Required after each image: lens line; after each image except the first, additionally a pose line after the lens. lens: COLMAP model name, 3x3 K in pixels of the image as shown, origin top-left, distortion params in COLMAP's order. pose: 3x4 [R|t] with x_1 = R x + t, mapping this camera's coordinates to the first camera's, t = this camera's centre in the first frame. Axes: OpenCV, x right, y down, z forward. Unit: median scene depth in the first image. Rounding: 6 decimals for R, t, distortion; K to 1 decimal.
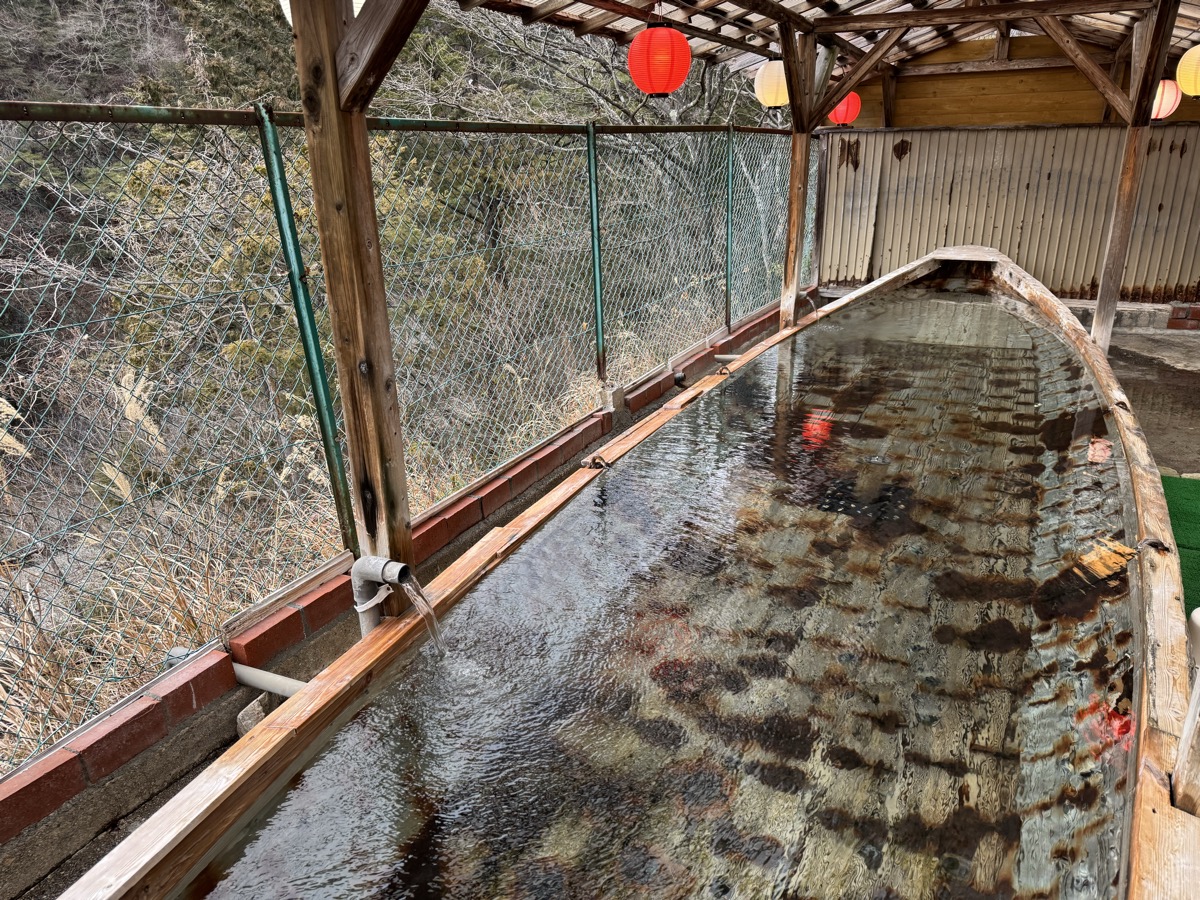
lens RADIAL K [[844.7, 0, 604.9], [0, 844.7, 461.7], [0, 0, 1]] dist [0.030102, -0.039715]
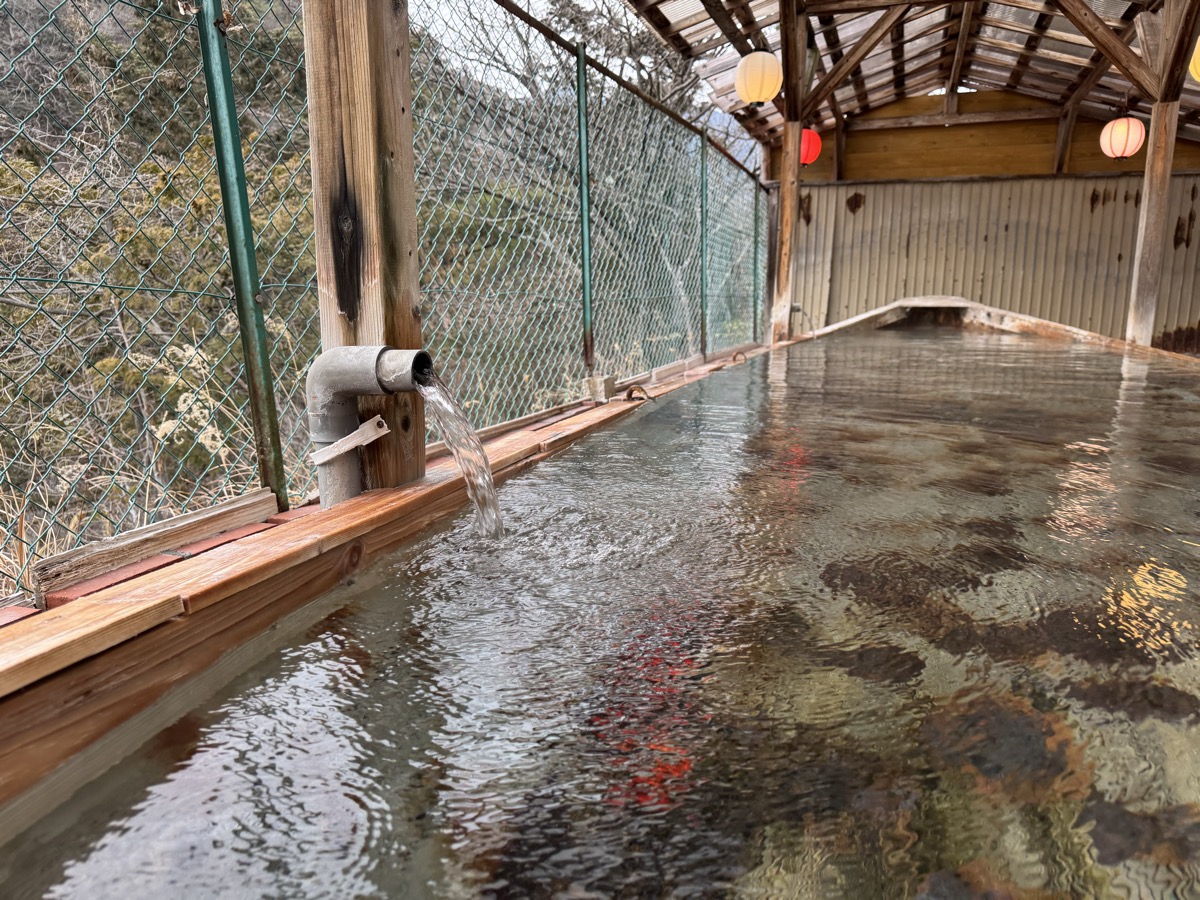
lens RADIAL K [[844.7, 0, 604.9], [0, 844.7, 461.7], [0, 0, 1]] dist [0.030102, -0.039715]
pose [[0.992644, -0.002403, 0.121049, -0.054217], [0.021859, 0.986930, -0.159663, 0.075928], [-0.119083, 0.161134, 0.979722, 0.146548]]
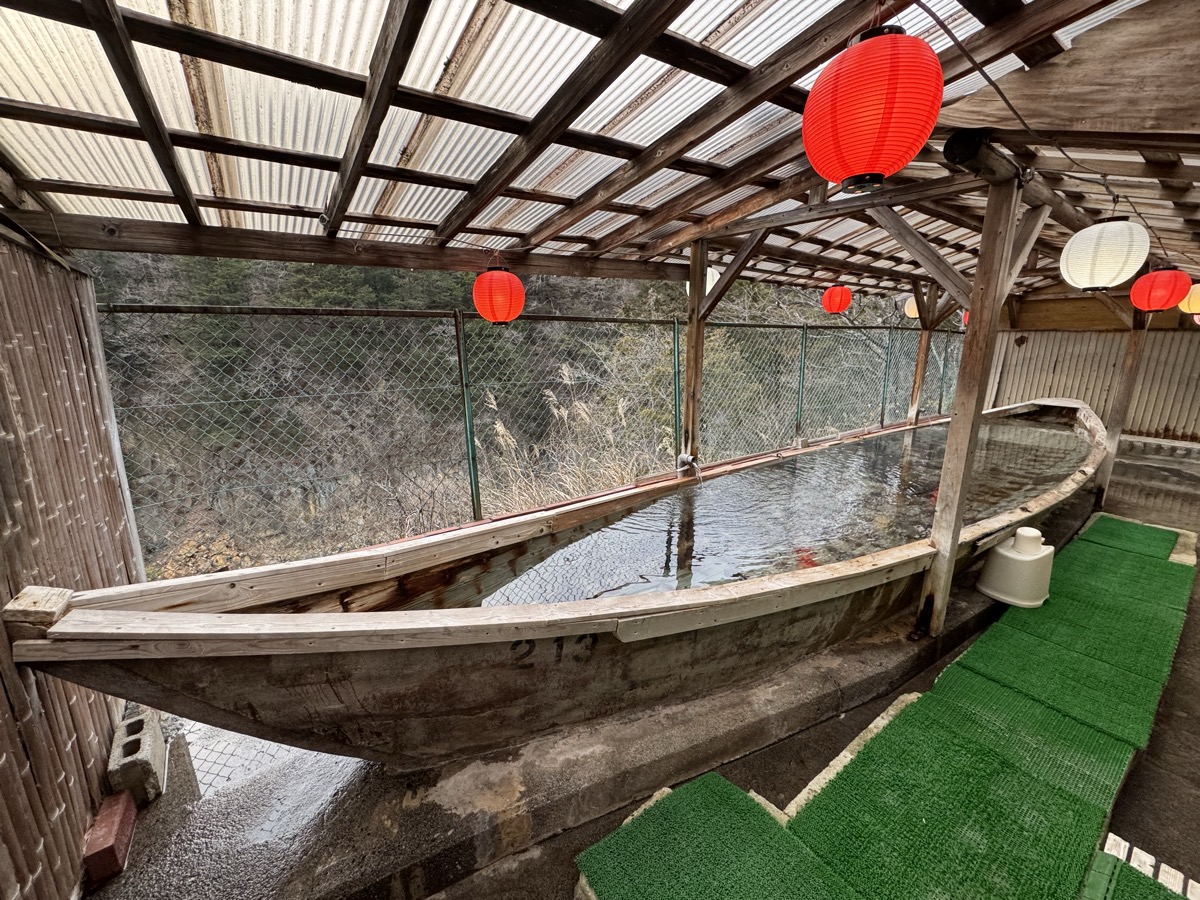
lens RADIAL K [[484.2, 0, 600.0], [0, 484.2, 450.0], [0, 0, 1]] dist [-0.001771, -0.000366]
pose [[0.880794, 0.127491, -0.456013, 0.079267], [-0.182693, 0.980000, -0.078887, 0.086721], [0.436835, 0.152794, 0.886470, -0.220071]]
